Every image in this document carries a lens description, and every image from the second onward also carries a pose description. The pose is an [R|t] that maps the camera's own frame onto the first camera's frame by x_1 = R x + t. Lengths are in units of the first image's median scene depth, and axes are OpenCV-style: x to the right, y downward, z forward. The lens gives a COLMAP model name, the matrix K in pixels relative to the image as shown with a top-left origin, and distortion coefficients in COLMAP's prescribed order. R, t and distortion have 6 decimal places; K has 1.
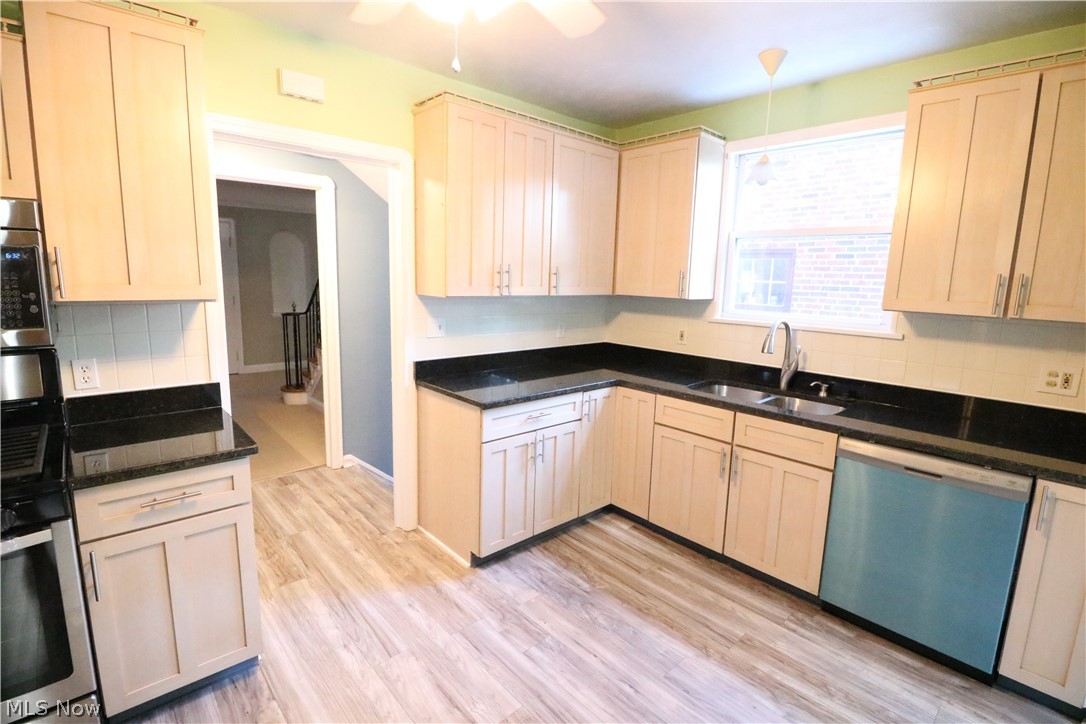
lens RADIAL K [[504.9, 0, 543.1], [0, 504.9, 355.2], [0, 0, 1]] dist [-0.012094, -0.004327]
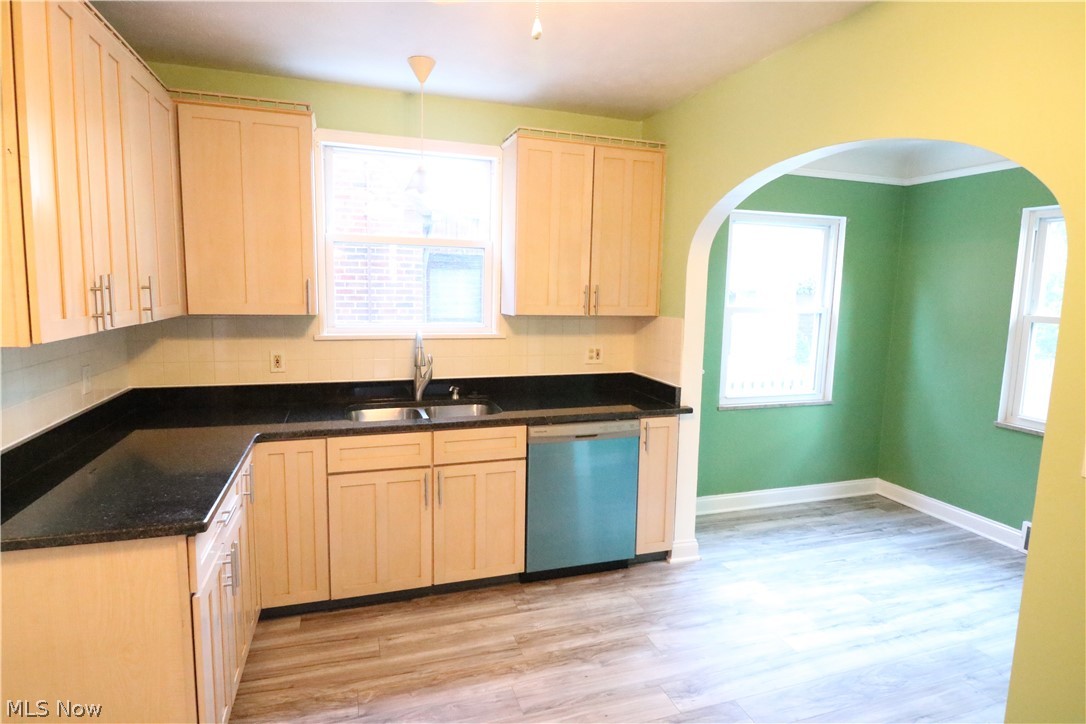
lens RADIAL K [[583.2, 0, 540.8], [0, 583.2, 356.7], [0, 0, 1]] dist [-0.001262, -0.001051]
pose [[0.406318, -0.129216, 0.904549, -0.521992], [0.131954, 0.987871, 0.081846, -0.091857], [-0.904154, 0.086104, 0.418440, 0.355214]]
